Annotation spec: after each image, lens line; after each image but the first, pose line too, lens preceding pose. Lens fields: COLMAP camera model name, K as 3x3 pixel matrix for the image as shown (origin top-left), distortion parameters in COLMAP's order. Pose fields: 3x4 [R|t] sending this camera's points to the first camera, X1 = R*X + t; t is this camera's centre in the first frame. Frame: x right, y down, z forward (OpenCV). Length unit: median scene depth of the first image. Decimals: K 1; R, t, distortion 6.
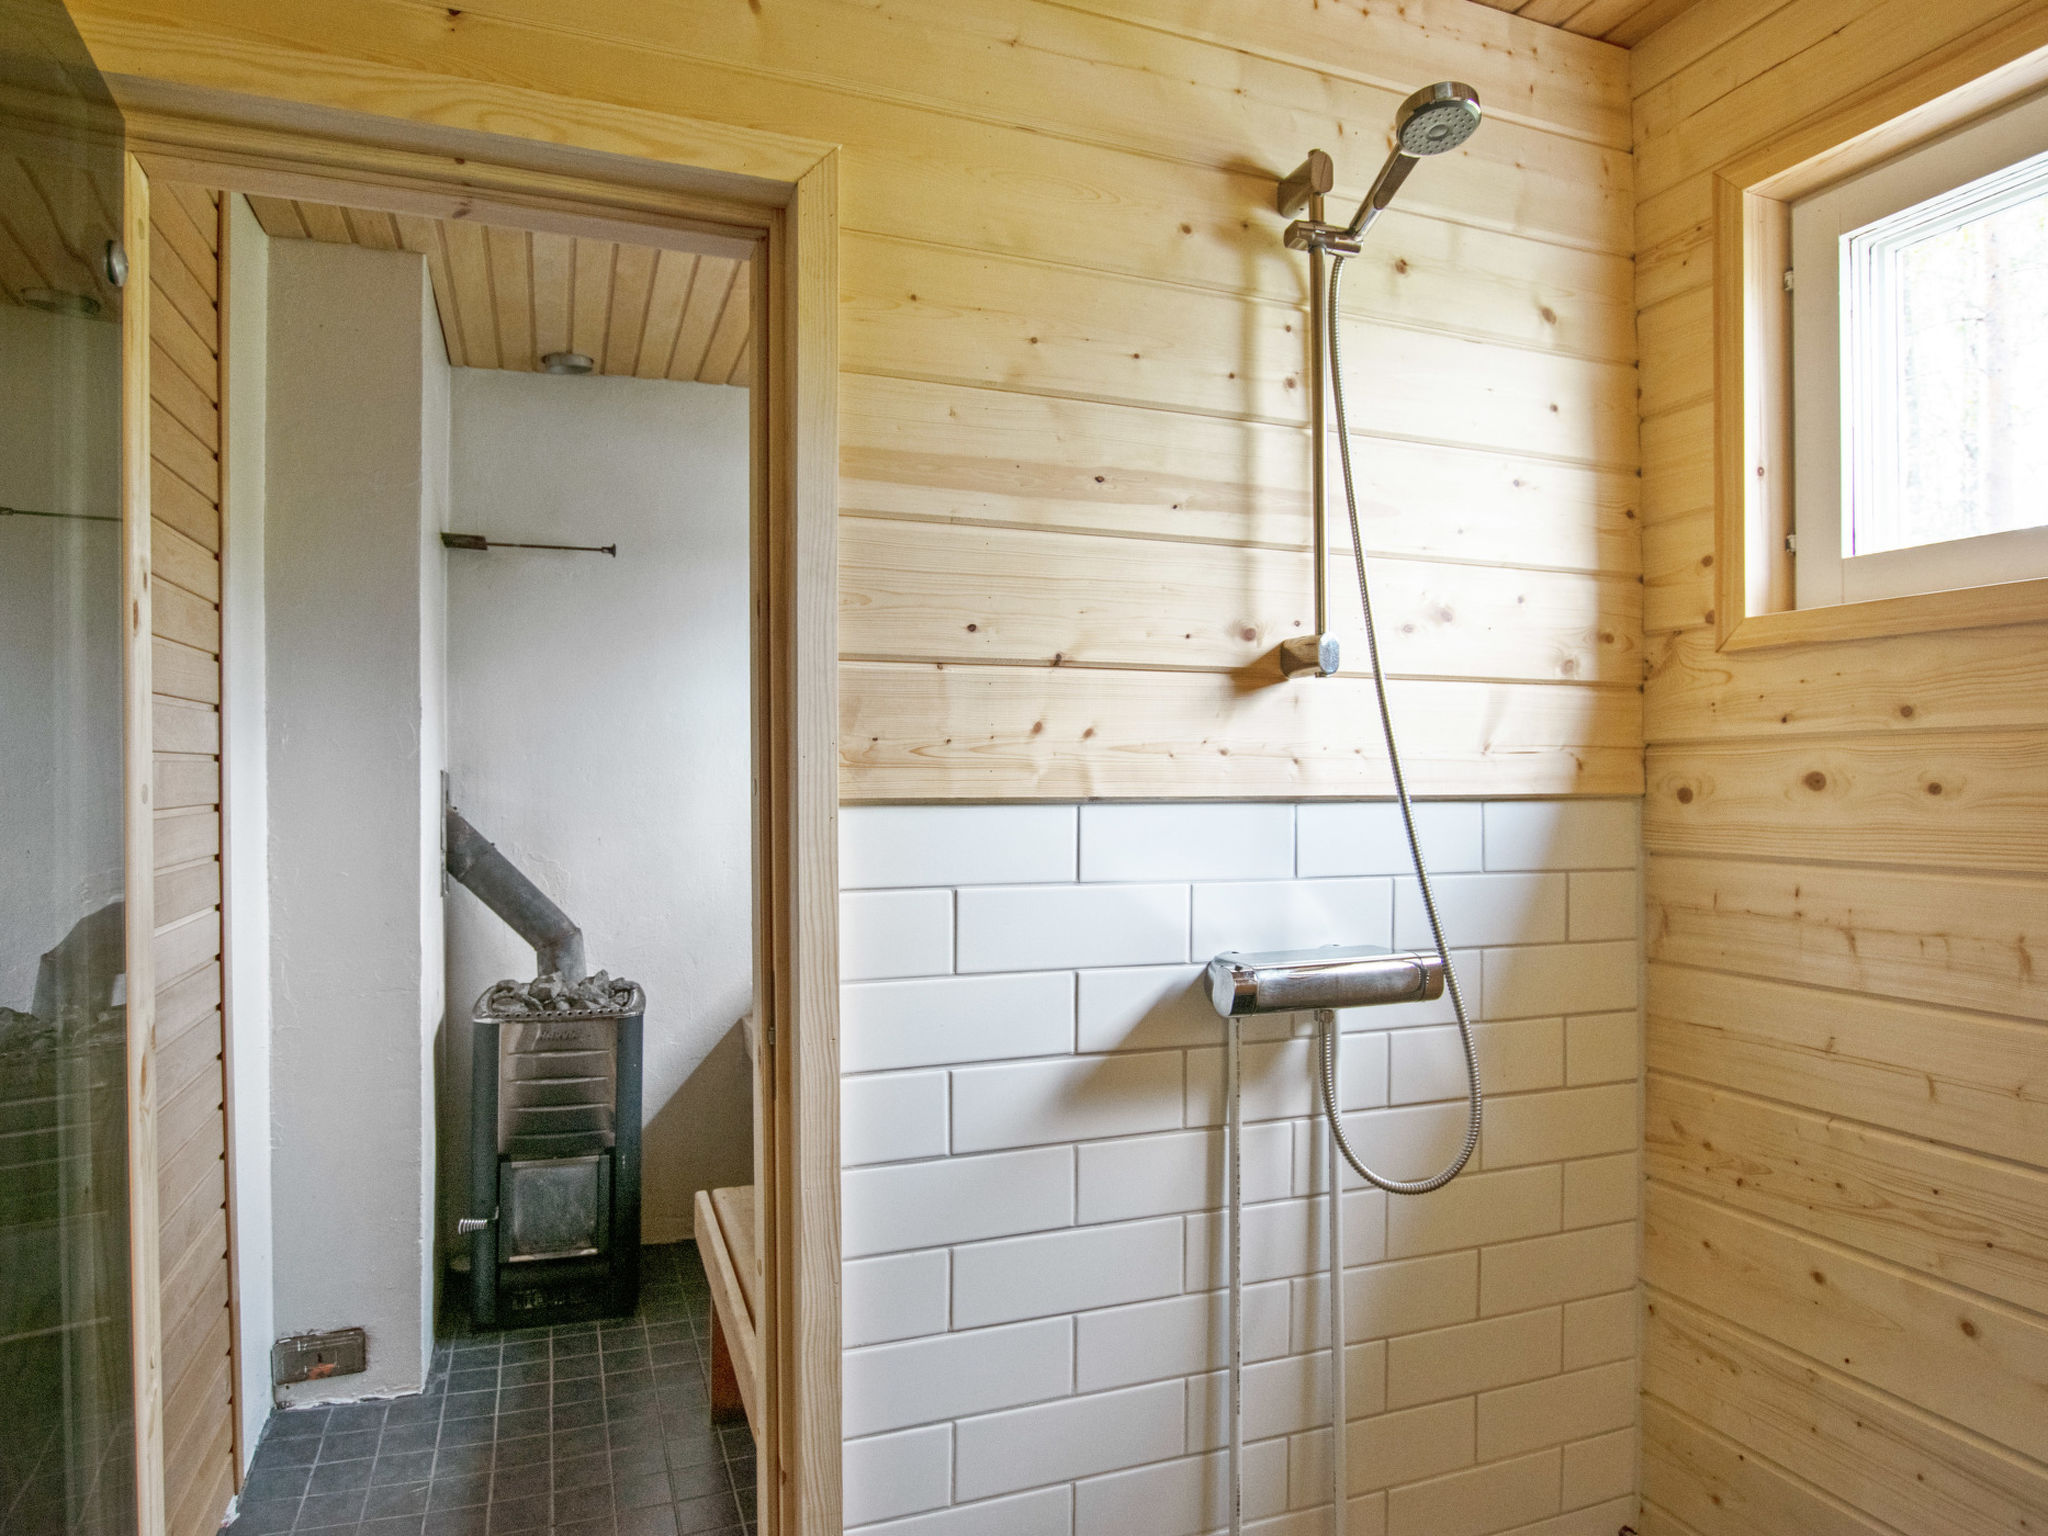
lens RADIAL K [[1222.4, 0, 1018.8], [0, 1222.4, 777.5], [0, 0, 1]] dist [-0.023178, 0.004558]
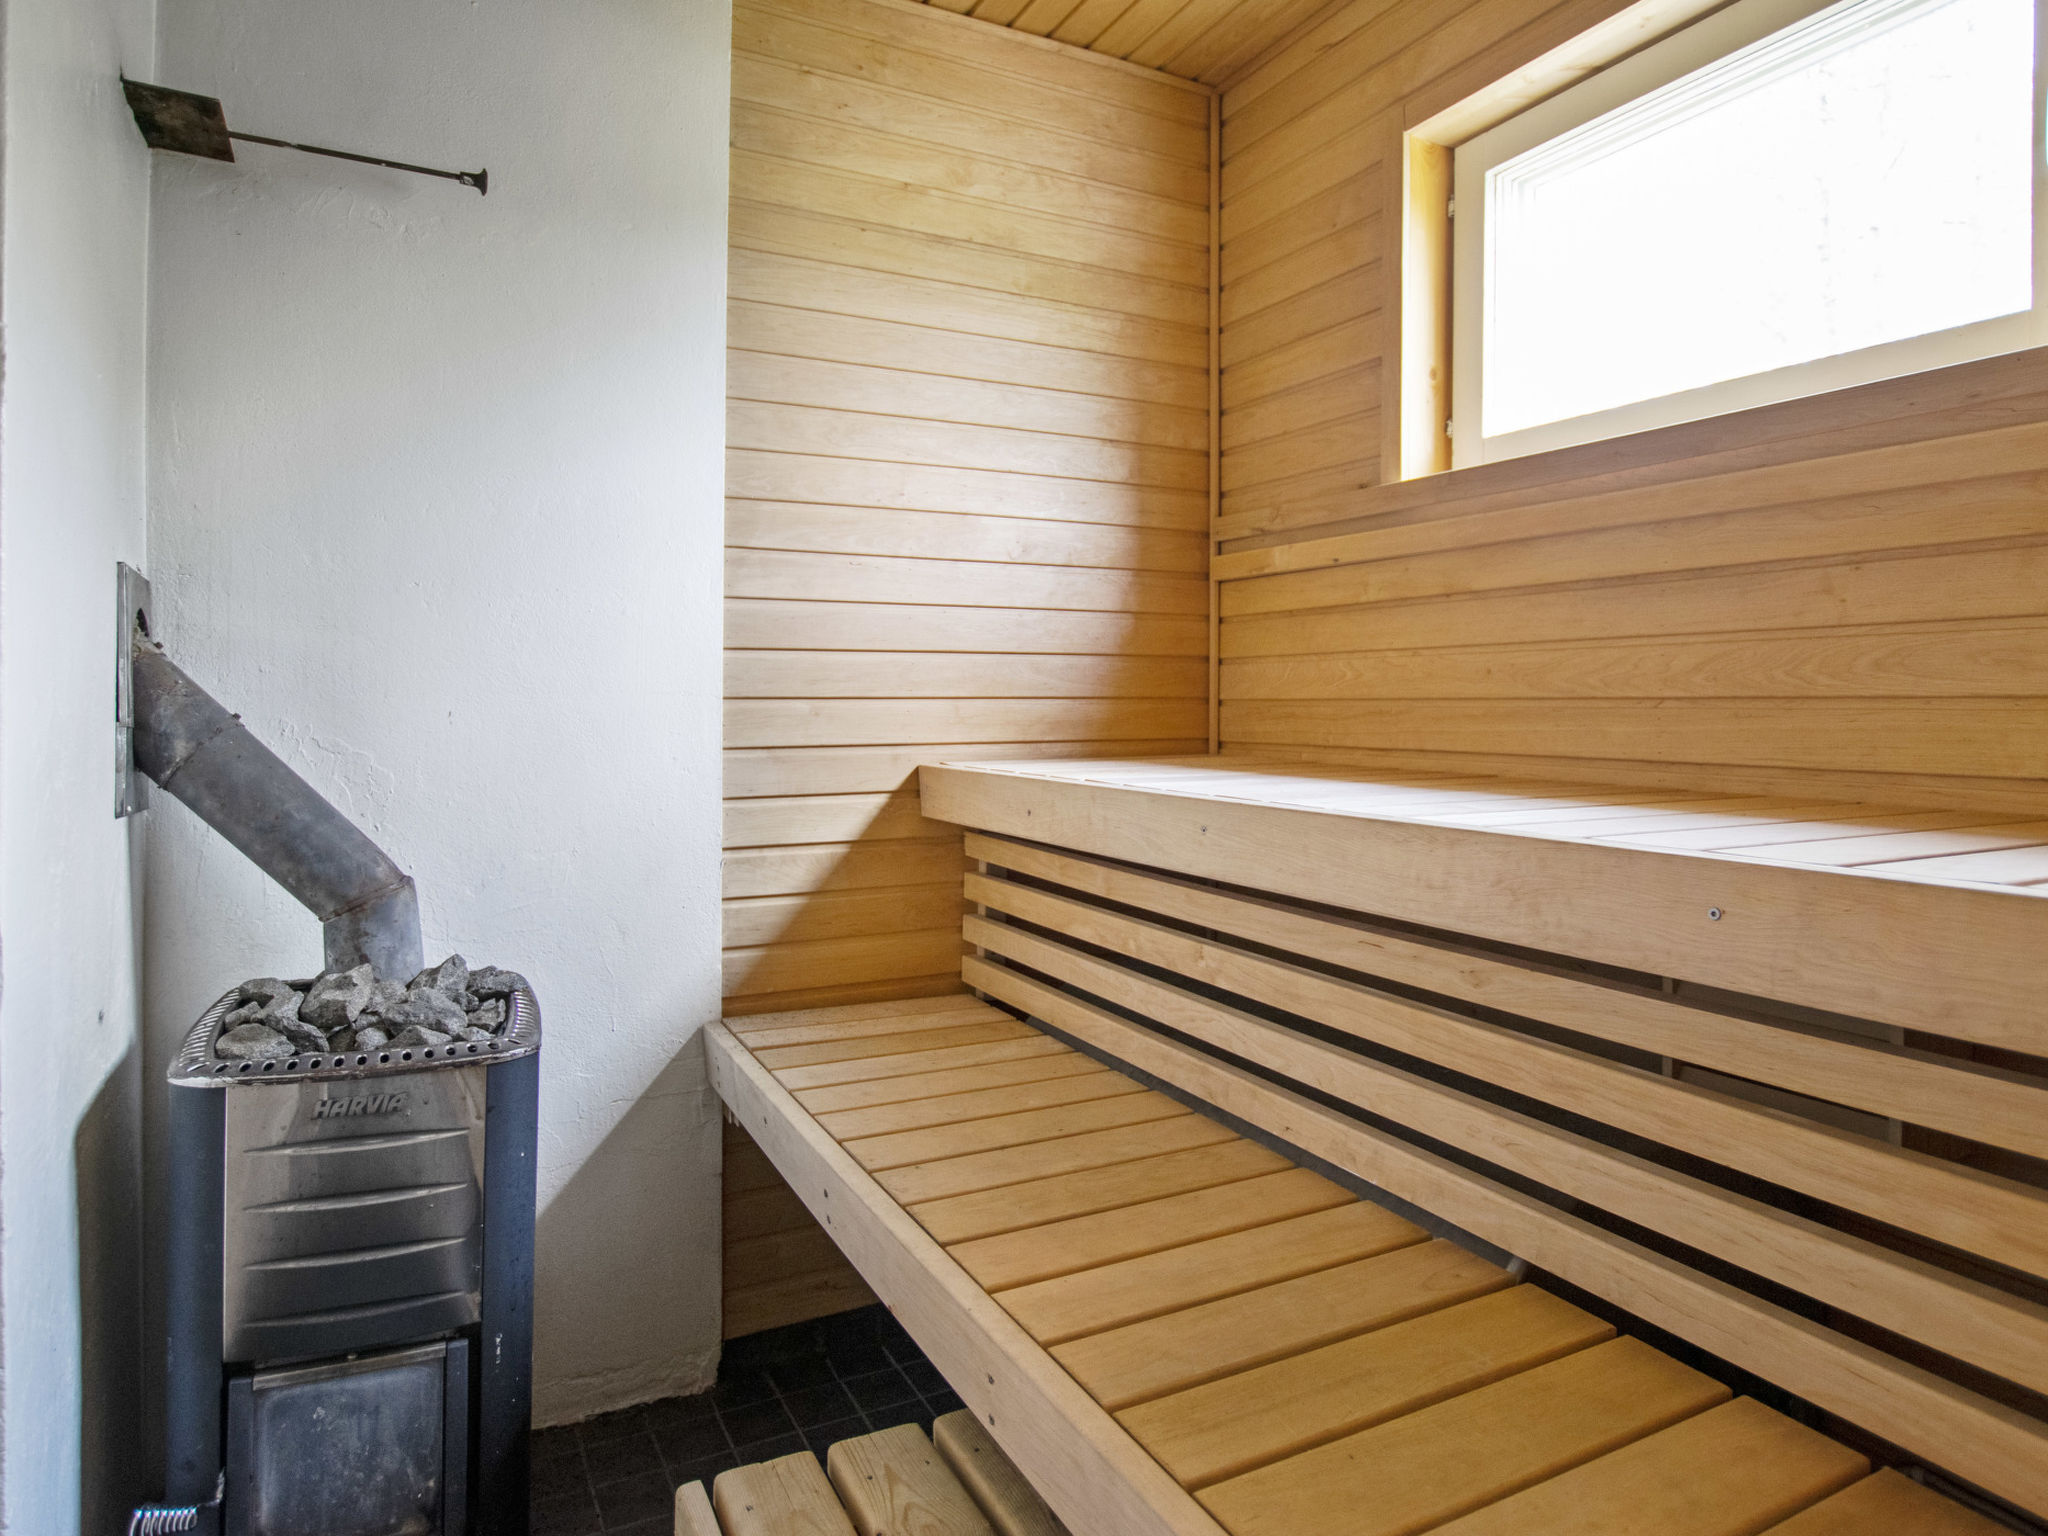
lens RADIAL K [[1222.4, 0, 1018.0], [0, 1222.4, 698.6], [0, 0, 1]] dist [-0.023178, 0.004558]
pose [[0.994287, 0.006127, 0.106559, -0.142935], [-0.005688, 0.999974, -0.004429, 0.043589], [-0.106584, 0.003798, 0.994296, 0.413280]]
